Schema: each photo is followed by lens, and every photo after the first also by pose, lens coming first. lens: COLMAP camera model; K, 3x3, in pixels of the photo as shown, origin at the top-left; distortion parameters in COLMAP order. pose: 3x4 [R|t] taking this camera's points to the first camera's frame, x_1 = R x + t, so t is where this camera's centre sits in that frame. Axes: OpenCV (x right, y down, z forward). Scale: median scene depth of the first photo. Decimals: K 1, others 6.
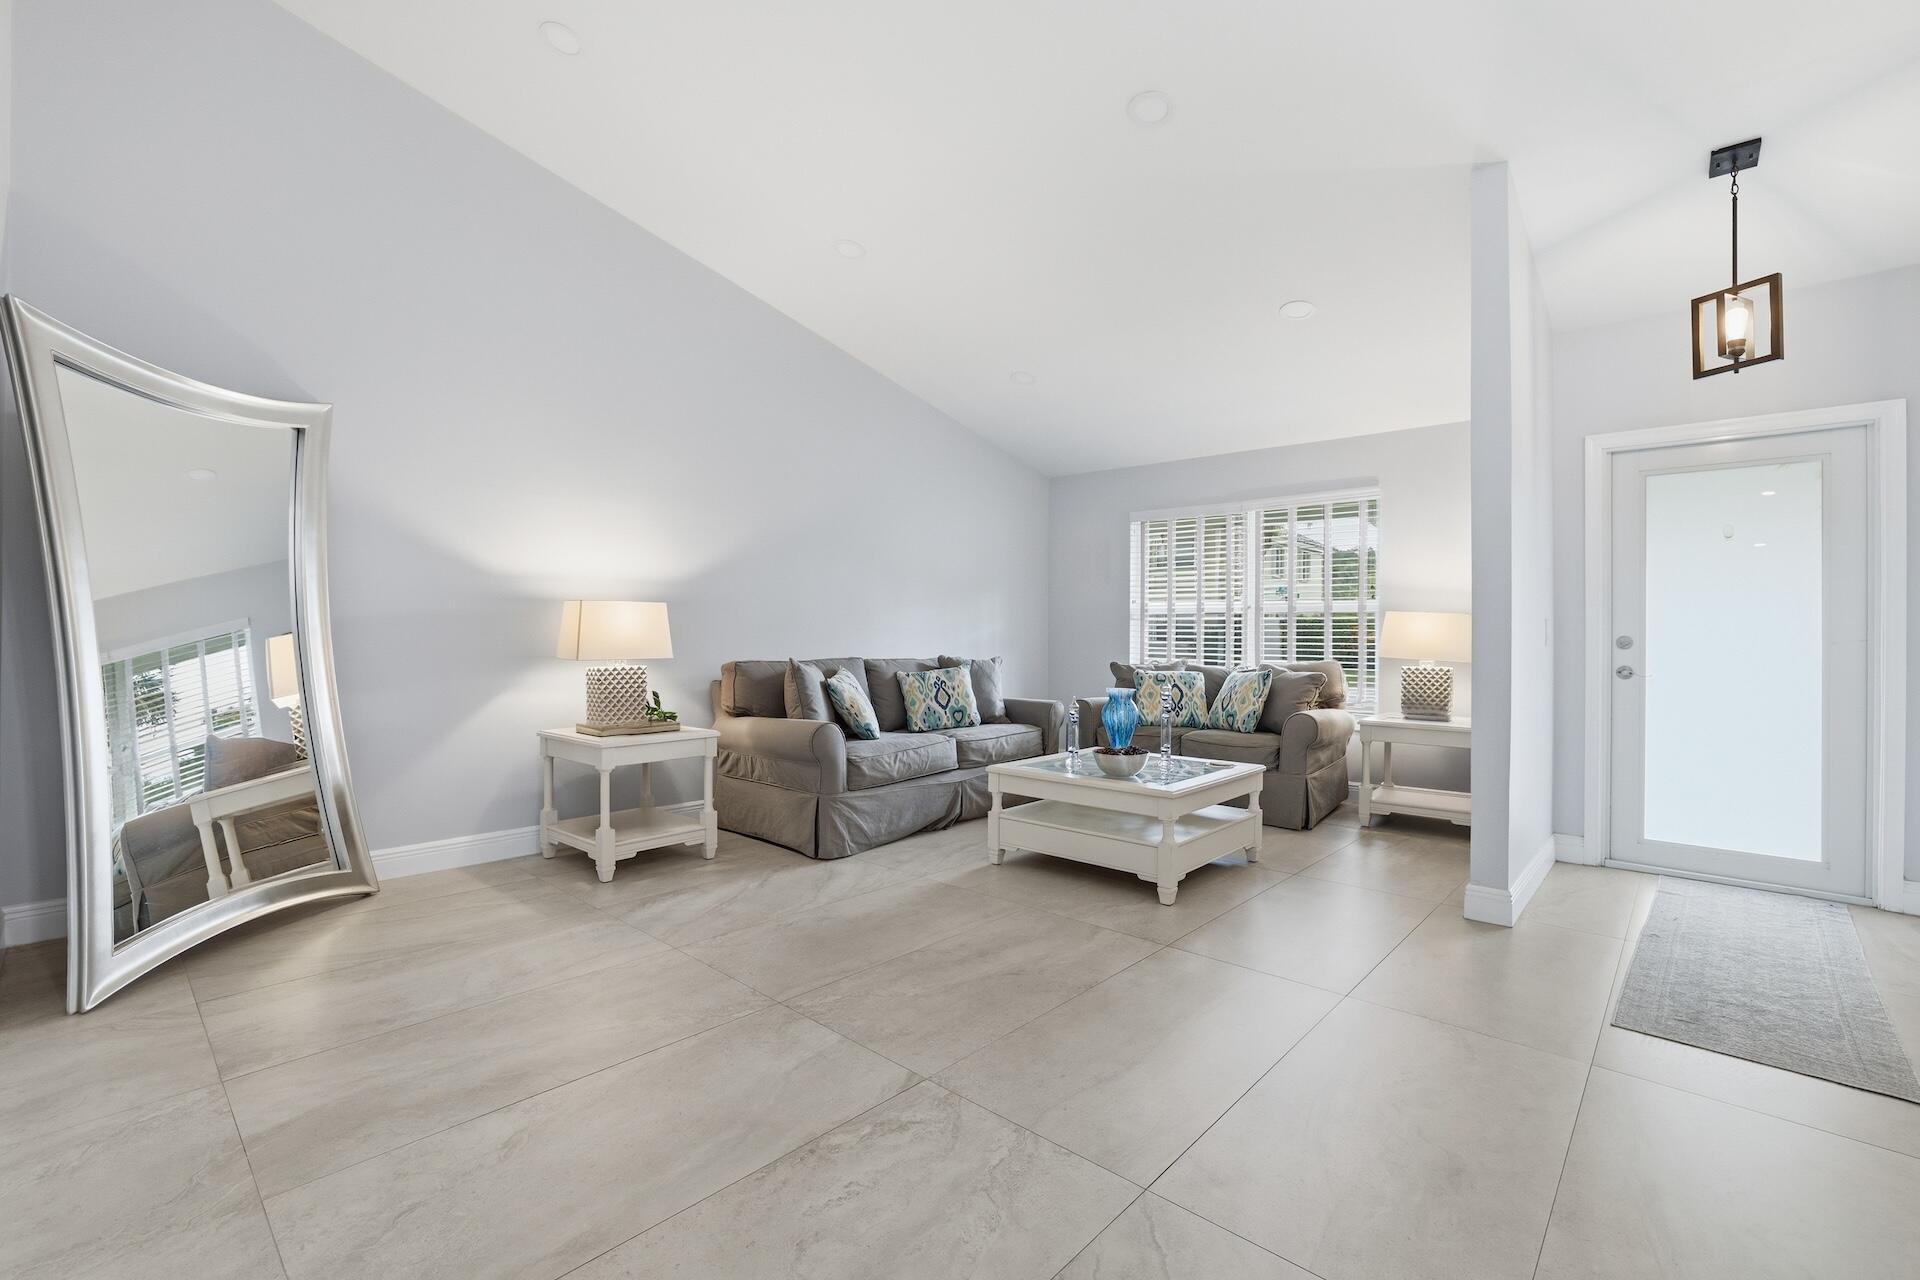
lens RADIAL K [[834.4, 0, 960.6], [0, 834.4, 618.5], [0, 0, 1]] dist [-0.057631, 0.023087]
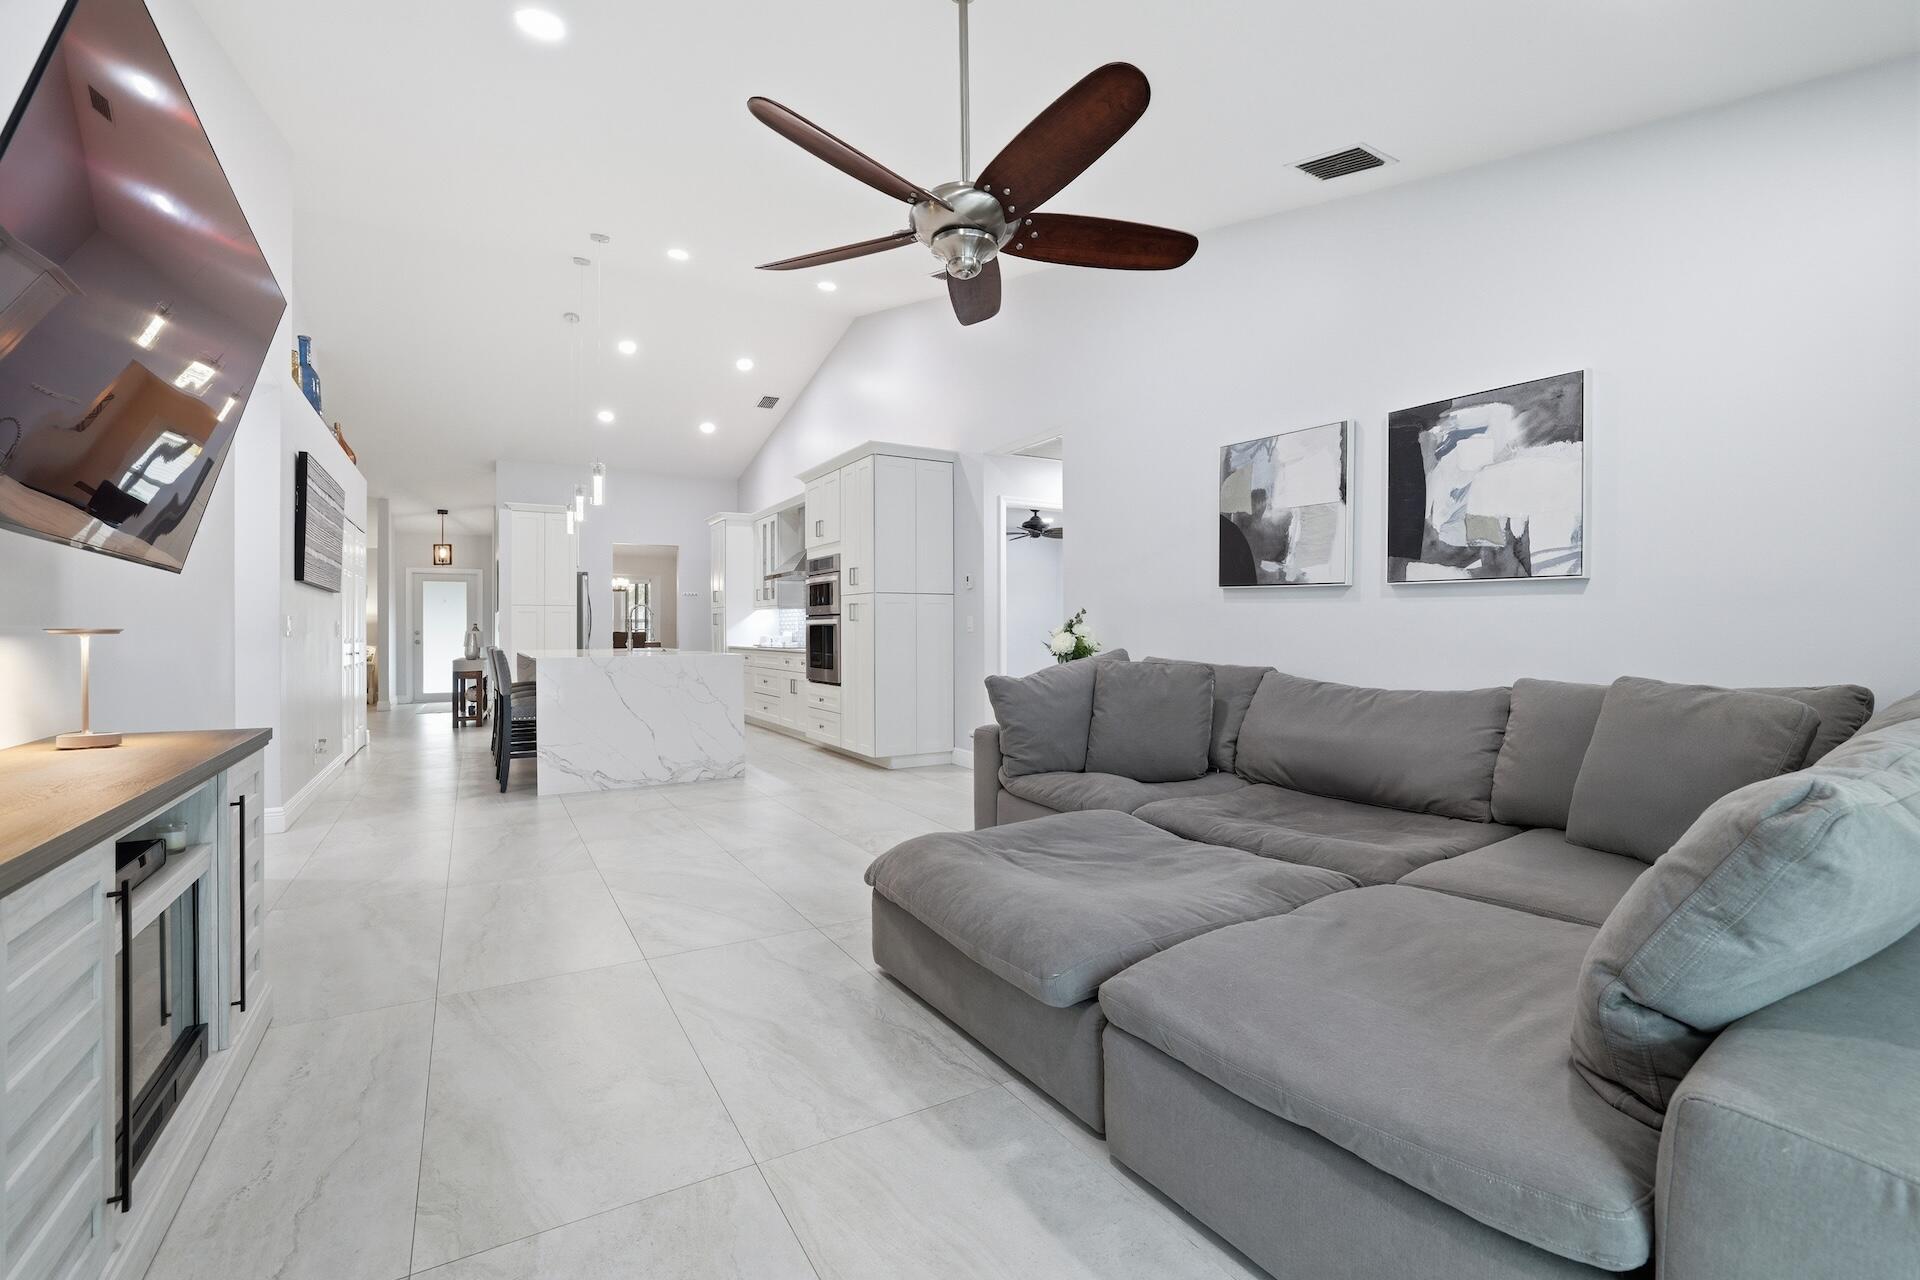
lens RADIAL K [[834.4, 0, 960.6], [0, 834.4, 618.5], [0, 0, 1]] dist [-0.057631, 0.023087]
pose [[0.297665, 0.004055, 0.954662, -1.877430], [0.011031, 0.999910, -0.007686, 0.020309], [-0.954607, 0.012819, 0.297594, -2.323164]]
